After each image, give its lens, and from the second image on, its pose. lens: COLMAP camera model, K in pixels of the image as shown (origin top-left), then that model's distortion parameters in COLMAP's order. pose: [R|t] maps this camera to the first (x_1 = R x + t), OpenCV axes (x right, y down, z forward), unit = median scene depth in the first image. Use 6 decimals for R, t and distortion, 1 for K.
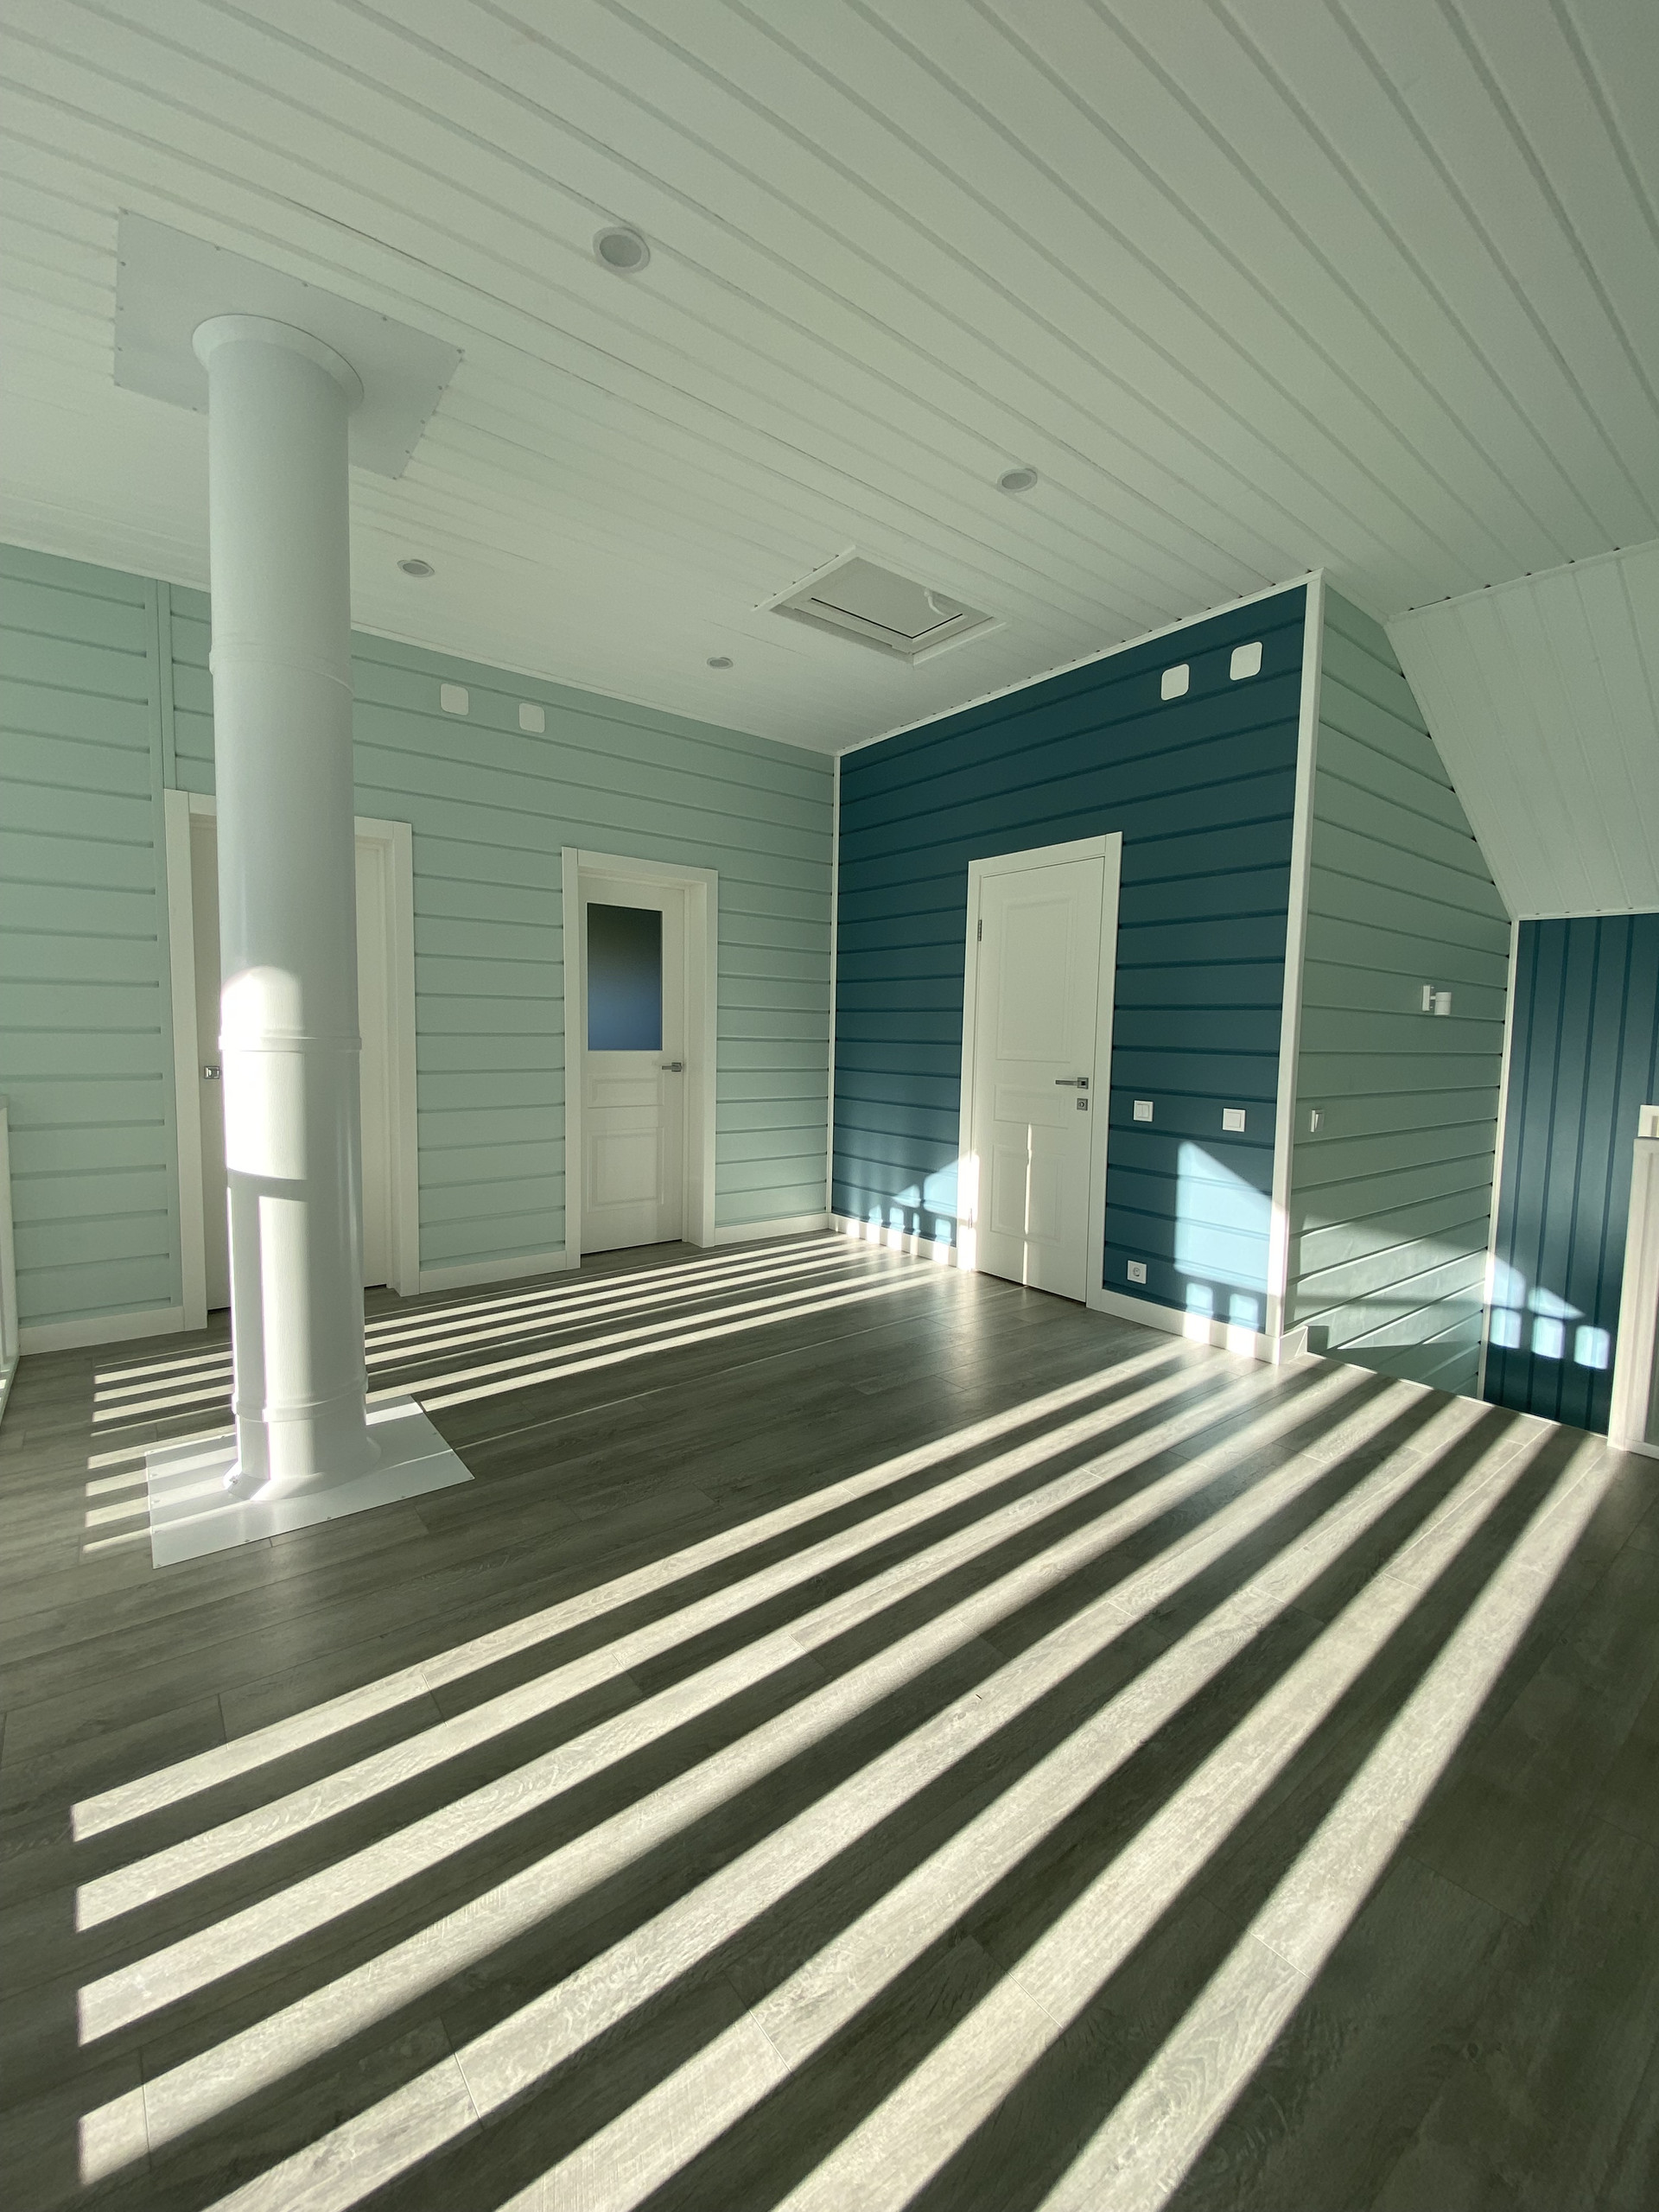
lens RADIAL K [[903.3, 0, 830.9], [0, 903.3, 1109.4], [0, 0, 1]] dist [0.004066, -0.012290]
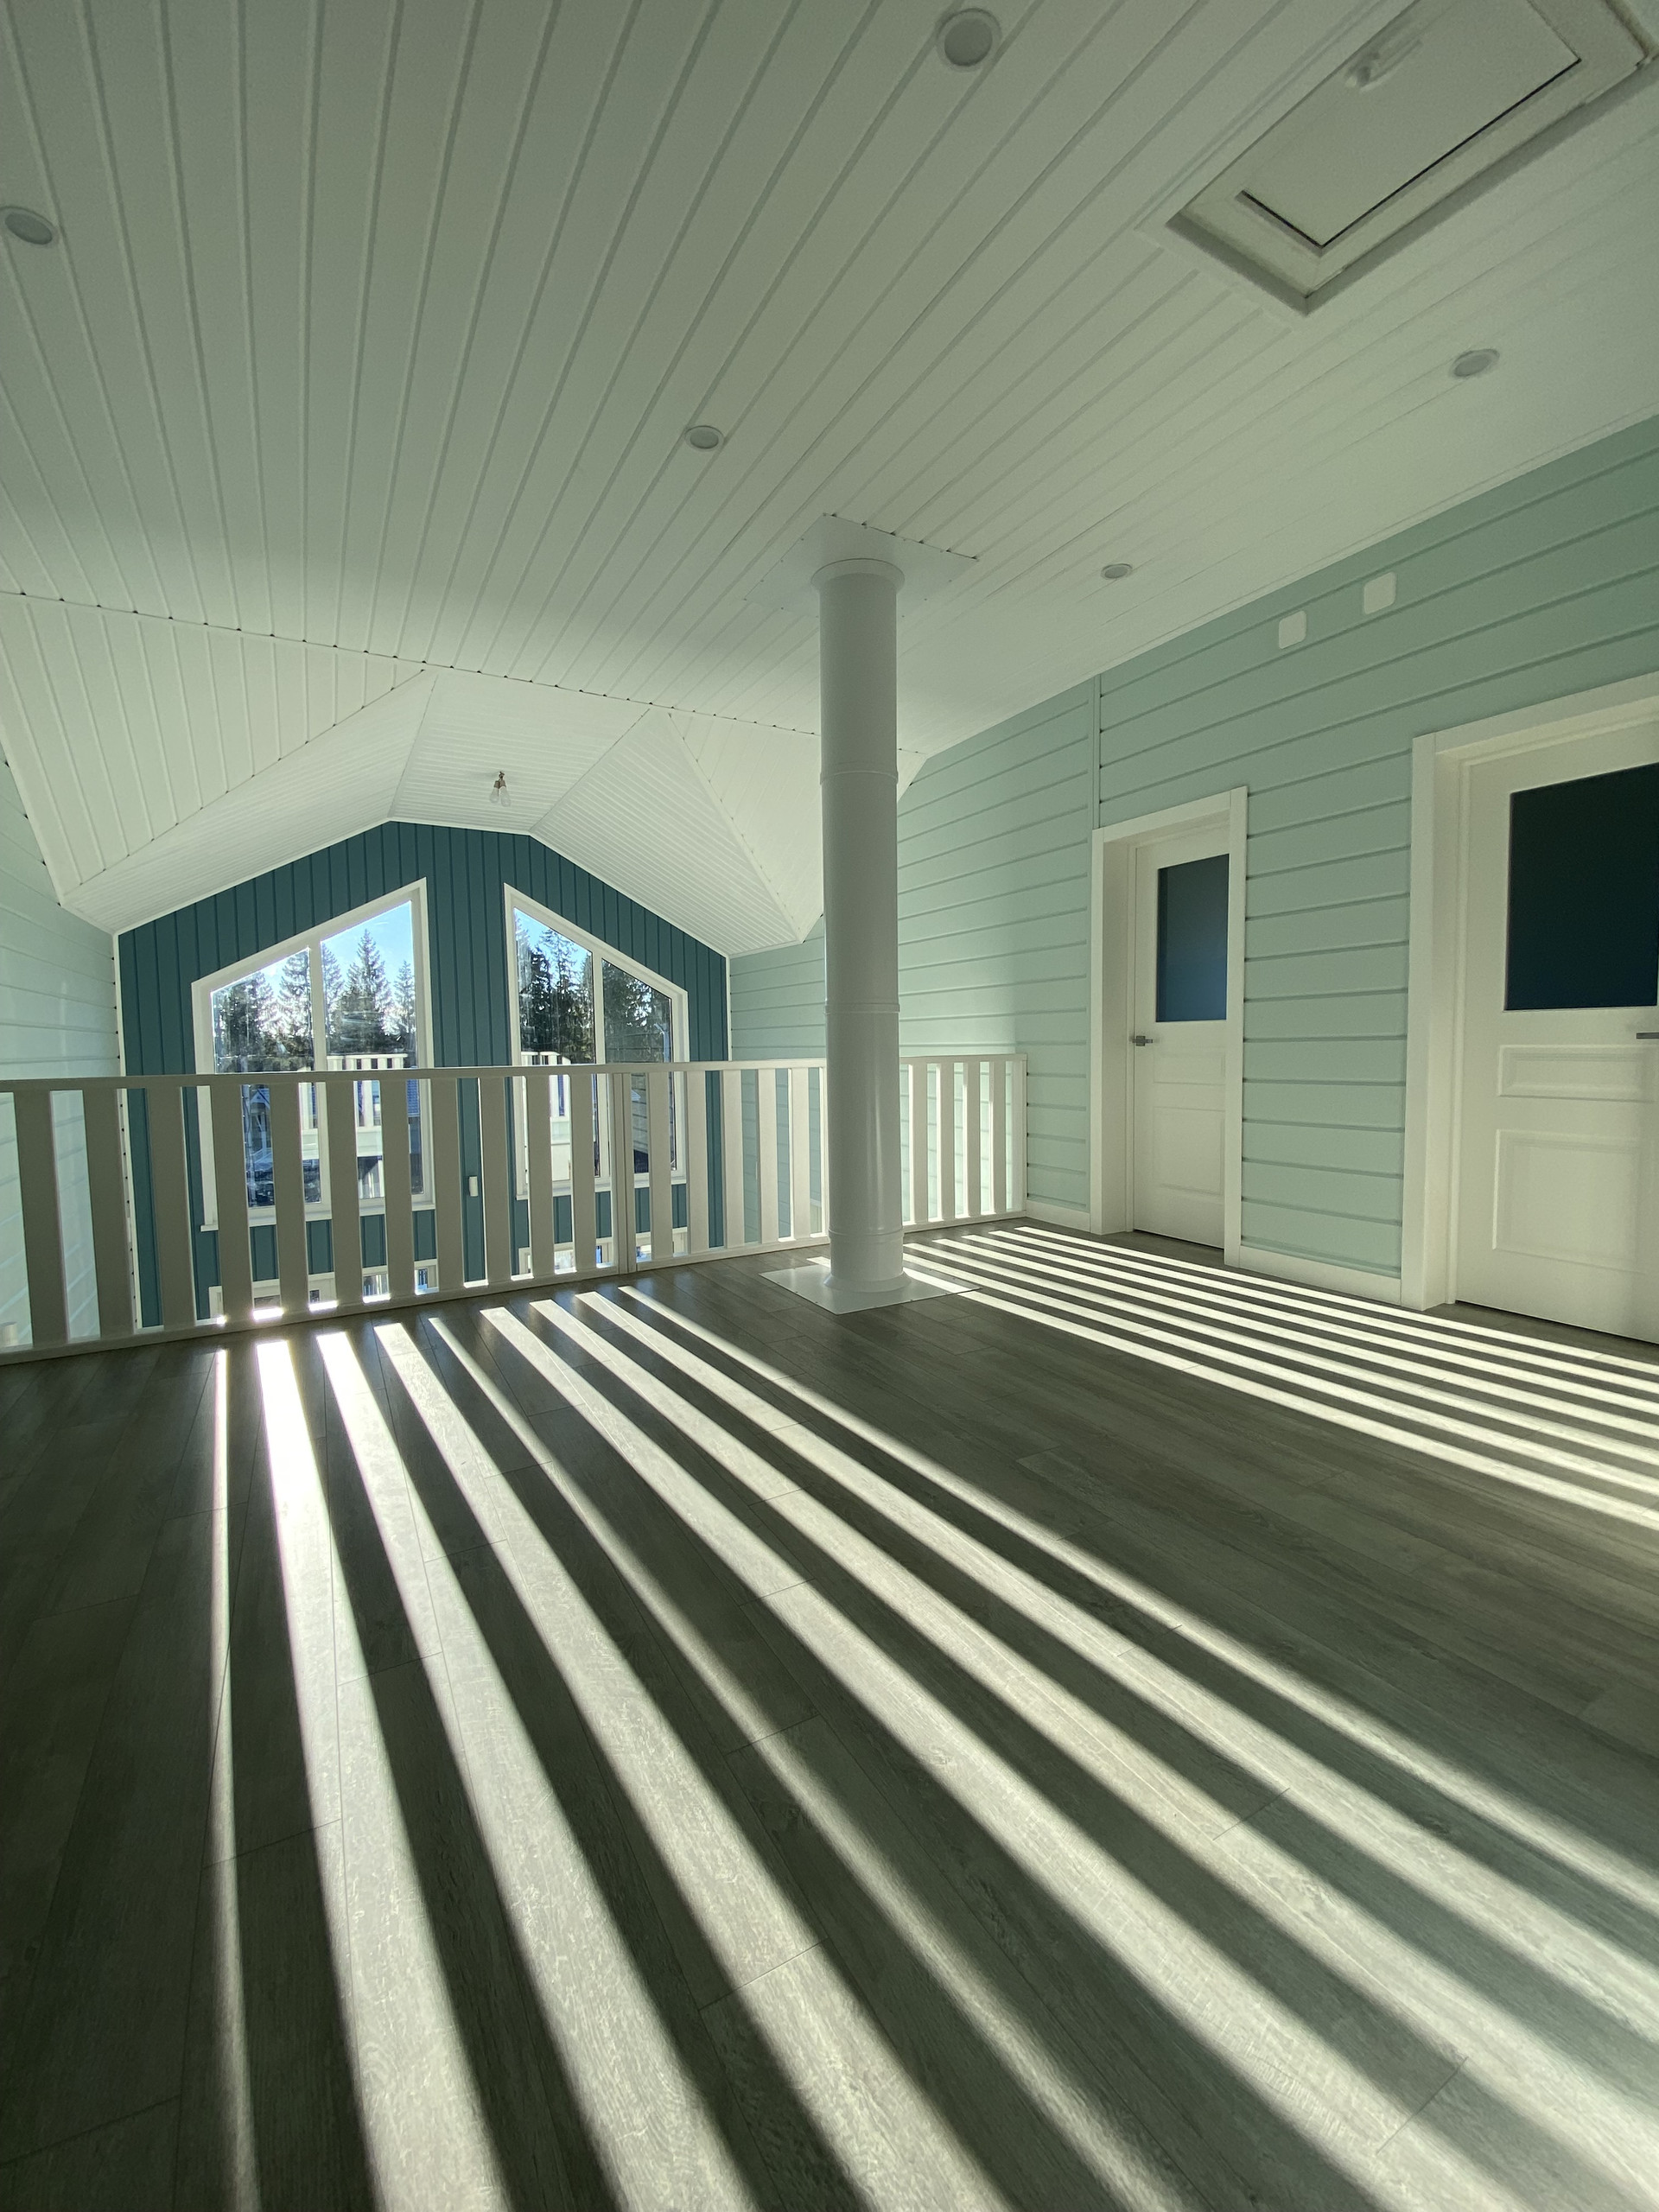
lens RADIAL K [[903.3, 0, 830.0], [0, 903.3, 1105.5], [0, 0, 1]] dist [0.004066, -0.012290]
pose [[-0.156903, 0.055829, -0.986035, 0.744549], [-0.072119, 0.995088, 0.067818, -0.005393], [0.984977, 0.081753, -0.152106, 0.919400]]
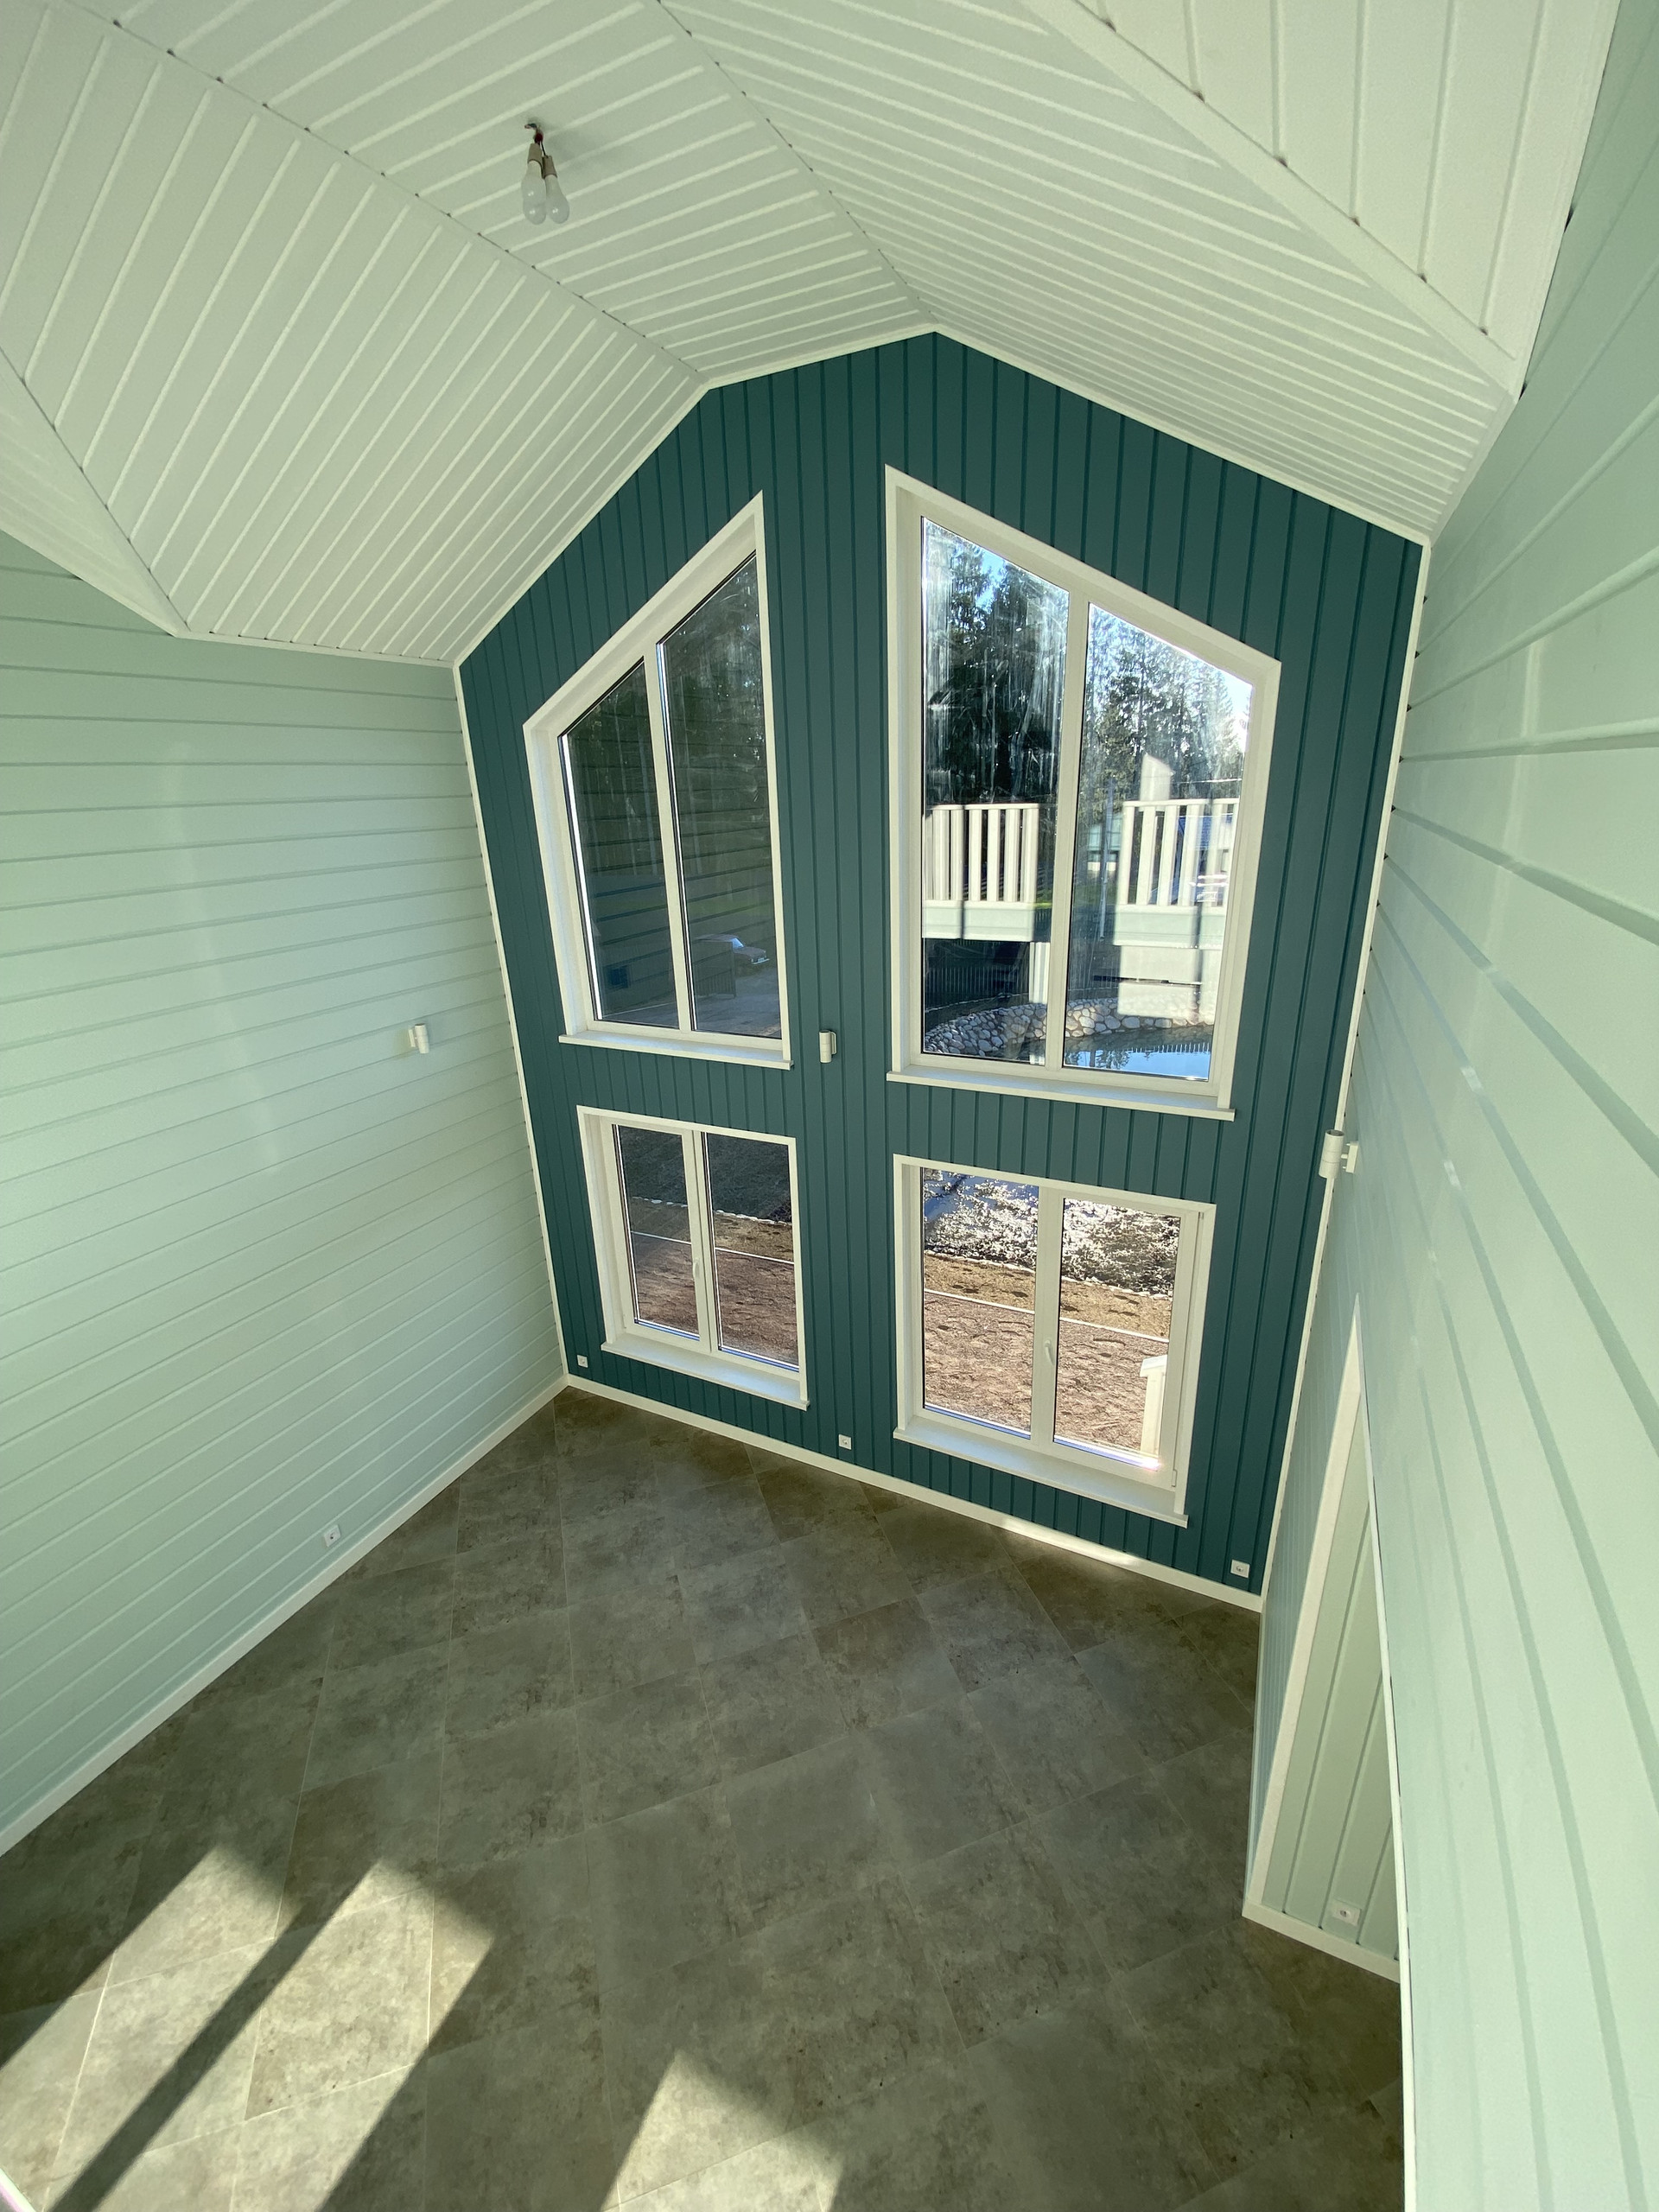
lens RADIAL K [[903.3, 0, 832.4], [0, 903.3, 1096.2], [0, 0, 1]] dist [0.004066, -0.012290]
pose [[-0.906051, 0.148349, -0.396314, -0.913672], [-0.020238, 0.920276, 0.390746, -0.070994], [0.422685, 0.362056, -0.830815, 0.913608]]
